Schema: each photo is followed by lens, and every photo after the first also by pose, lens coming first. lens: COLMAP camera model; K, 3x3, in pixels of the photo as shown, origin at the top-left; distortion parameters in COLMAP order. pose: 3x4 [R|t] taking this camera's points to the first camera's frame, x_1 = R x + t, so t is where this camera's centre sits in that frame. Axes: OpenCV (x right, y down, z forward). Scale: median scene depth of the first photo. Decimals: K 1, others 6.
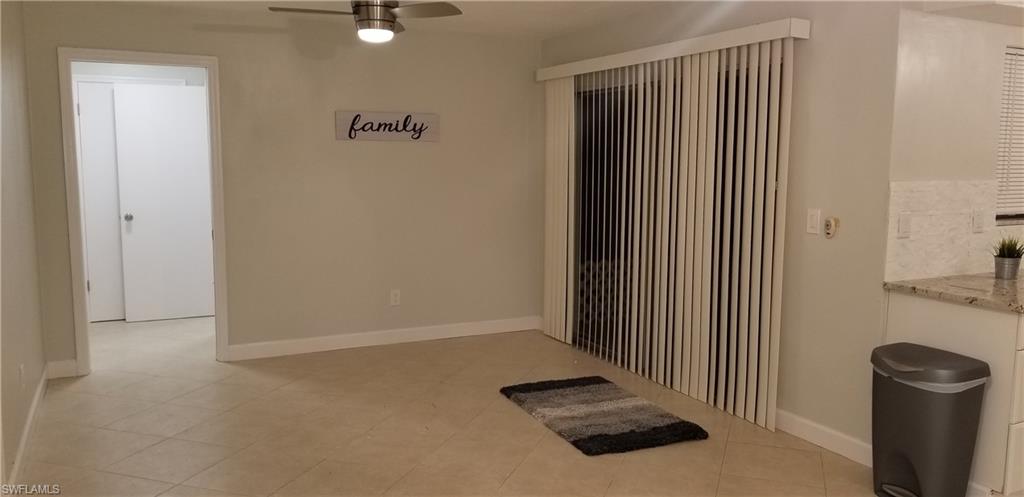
lens RADIAL K [[796.4, 0, 529.4], [0, 796.4, 242.2], [0, 0, 1]] dist [0.089211, -0.131129]
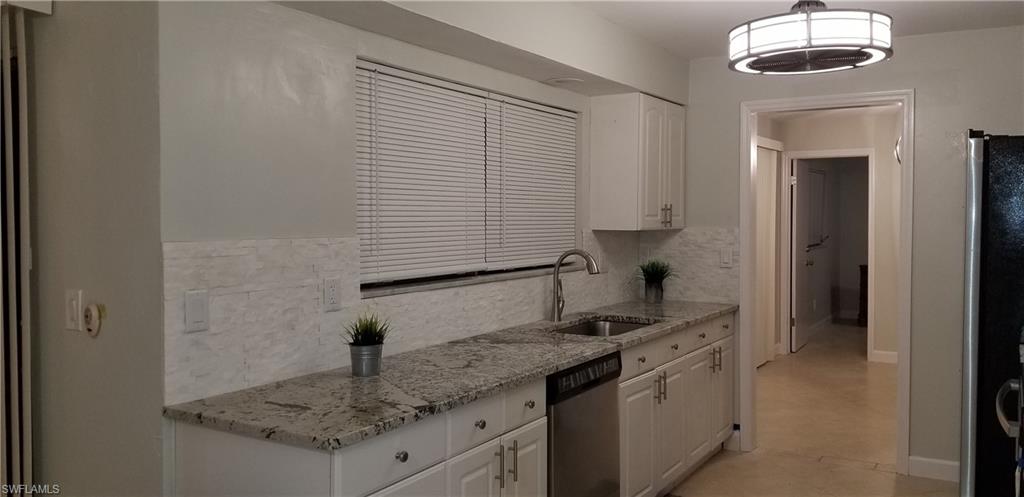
lens RADIAL K [[796.4, 0, 529.4], [0, 796.4, 242.2], [0, 0, 1]] dist [0.089211, -0.131129]
pose [[0.850195, -0.023189, 0.525957, 0.345119], [0.061223, 0.996606, -0.055025, -0.023478], [-0.522896, 0.078983, 0.848729, 0.316462]]
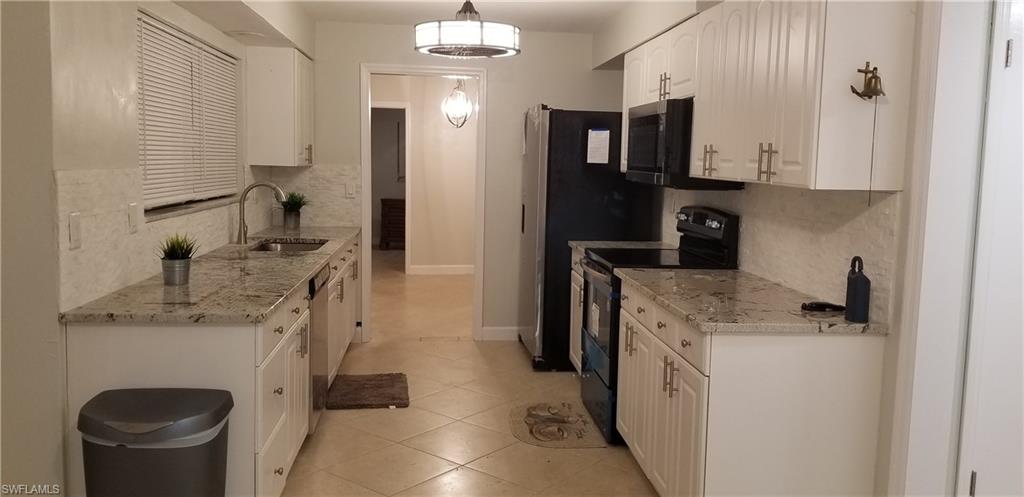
lens RADIAL K [[796.4, 0, 529.4], [0, 796.4, 242.2], [0, 0, 1]] dist [0.089211, -0.131129]
pose [[0.354133, -0.092786, 0.930581, -0.063585], [0.079486, 0.994452, 0.068906, -0.027662], [-0.931811, 0.049566, 0.359543, 0.350122]]
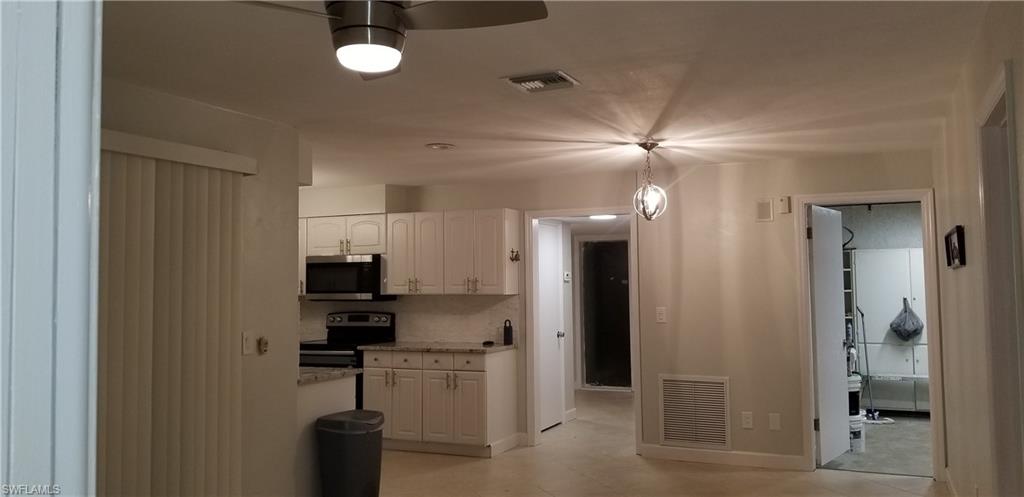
lens RADIAL K [[796.4, 0, 529.4], [0, 796.4, 242.2], [0, 0, 1]] dist [0.089211, -0.131129]
pose [[-0.633998, 0.044368, 0.772061, -0.778053], [0.095680, 0.995183, 0.021380, -0.157583], [-0.767393, 0.087426, -0.635189, 1.461168]]
